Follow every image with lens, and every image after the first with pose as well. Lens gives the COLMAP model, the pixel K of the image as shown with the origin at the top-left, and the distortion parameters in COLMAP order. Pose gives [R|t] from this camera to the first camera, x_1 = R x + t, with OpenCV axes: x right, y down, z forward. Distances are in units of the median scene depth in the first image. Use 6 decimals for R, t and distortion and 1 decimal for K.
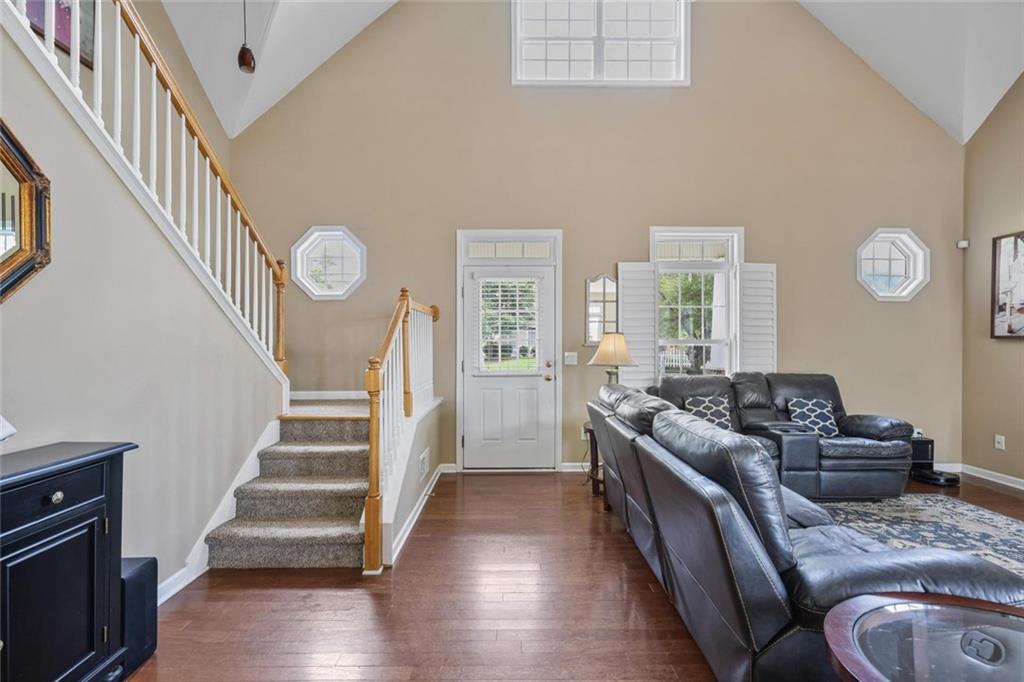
lens RADIAL K [[465.7, 0, 516.0], [0, 465.7, 340.2], [0, 0, 1]] dist [0.000817, 0.000692]
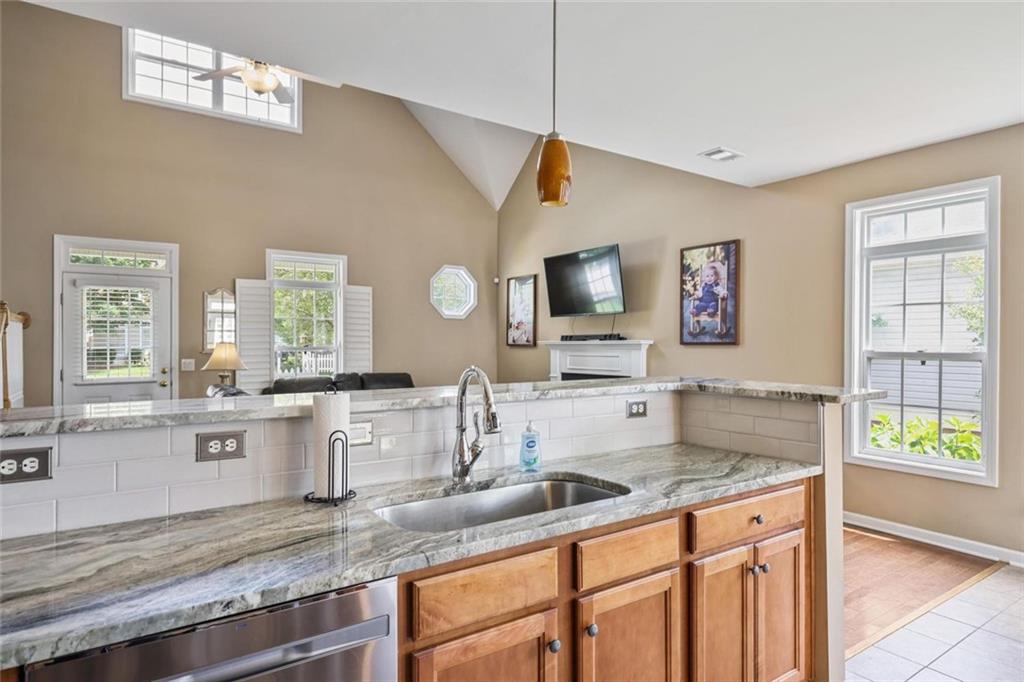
lens RADIAL K [[595.4, 0, 512.4], [0, 595.4, 341.4], [0, 0, 1]] dist [0.005592, -0.000022]
pose [[0.830867, 0.001954, 0.556468, -0.026449], [-0.004269, 0.999987, 0.002863, -0.022390], [-0.556455, -0.004755, 0.830864, -0.564691]]
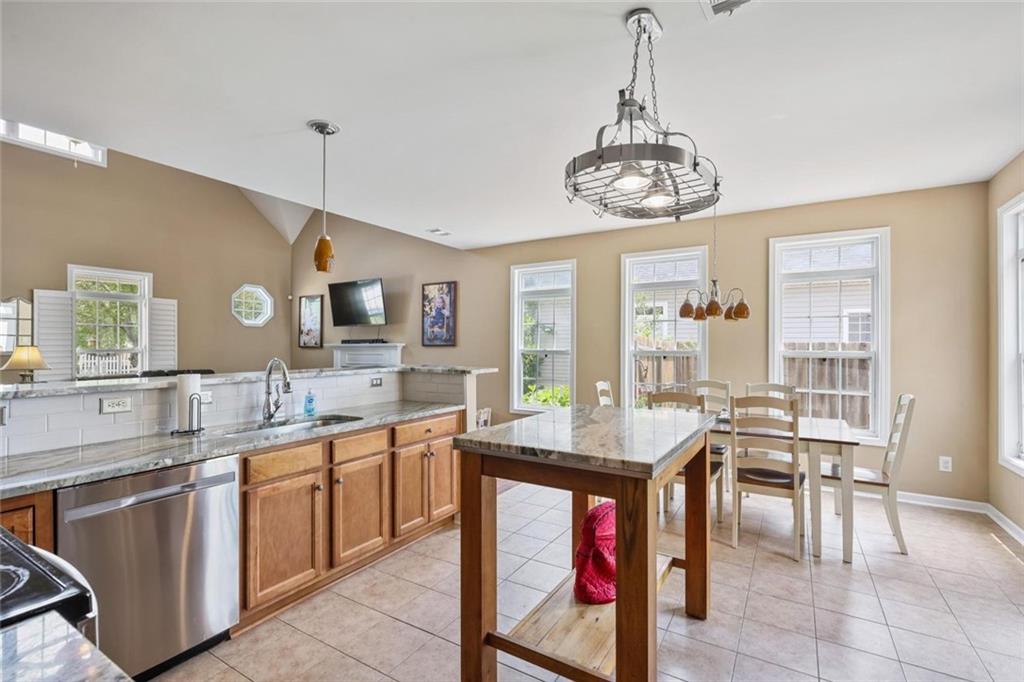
lens RADIAL K [[465.7, 0, 513.3], [0, 465.7, 342.6], [0, 0, 1]] dist [0.000817, 0.000692]
pose [[0.531929, 0.002898, 0.846784, -0.159995], [-0.004130, 0.999991, -0.000828, -0.025050], [-0.846779, -0.003057, 0.531937, -0.776836]]
